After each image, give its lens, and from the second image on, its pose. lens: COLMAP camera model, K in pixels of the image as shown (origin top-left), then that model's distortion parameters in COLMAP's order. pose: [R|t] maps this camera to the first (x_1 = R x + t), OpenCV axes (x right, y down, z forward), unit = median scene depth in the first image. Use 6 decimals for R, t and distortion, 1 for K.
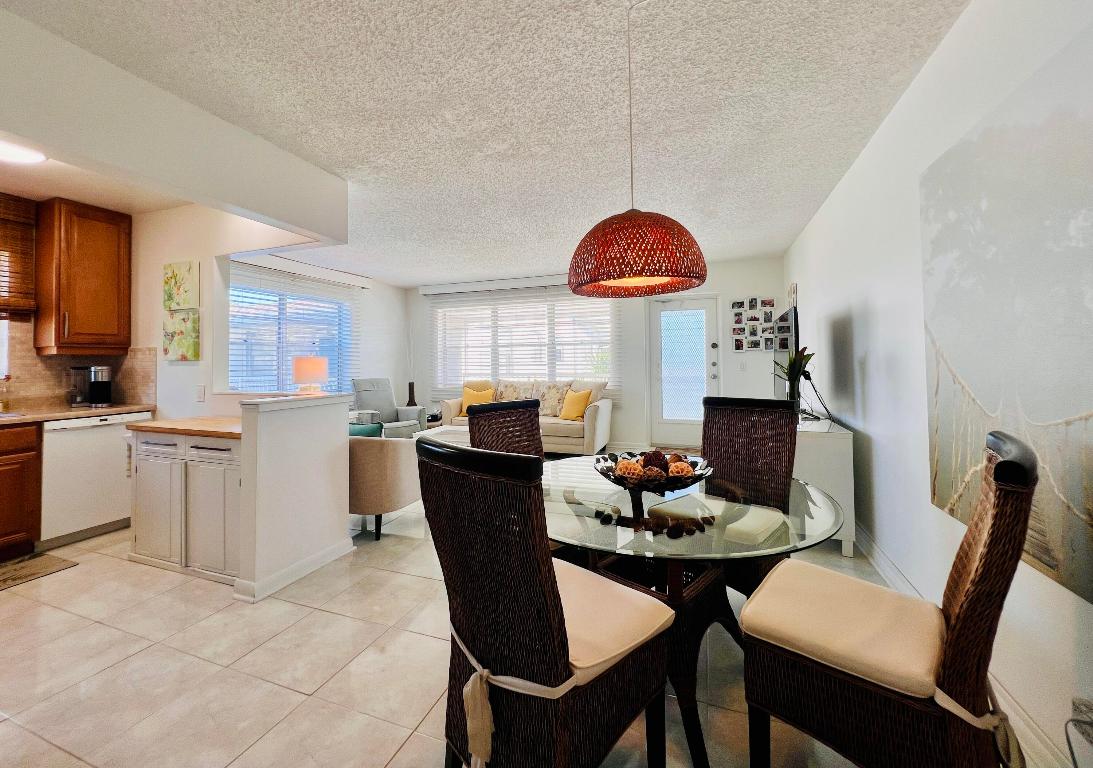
lens RADIAL K [[457.9, 0, 526.8], [0, 457.9, 355.5], [0, 0, 1]] dist [-0.003246, -0.000267]
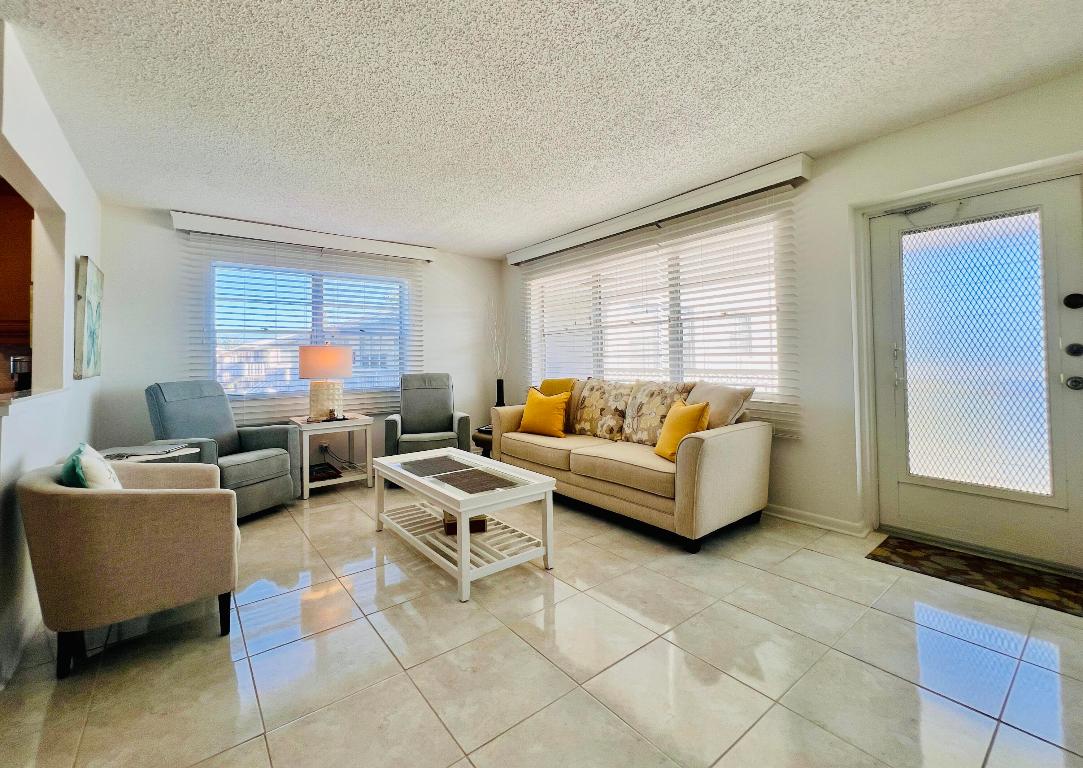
lens RADIAL K [[453.7, 0, 523.1], [0, 453.7, 352.3], [0, 0, 1]] dist [-0.003246, -0.000267]
pose [[0.845005, -0.008868, -0.534685, 0.211053], [0.012004, 0.999925, 0.002387, 0.013436], [0.534624, -0.008435, 0.845048, 0.415336]]
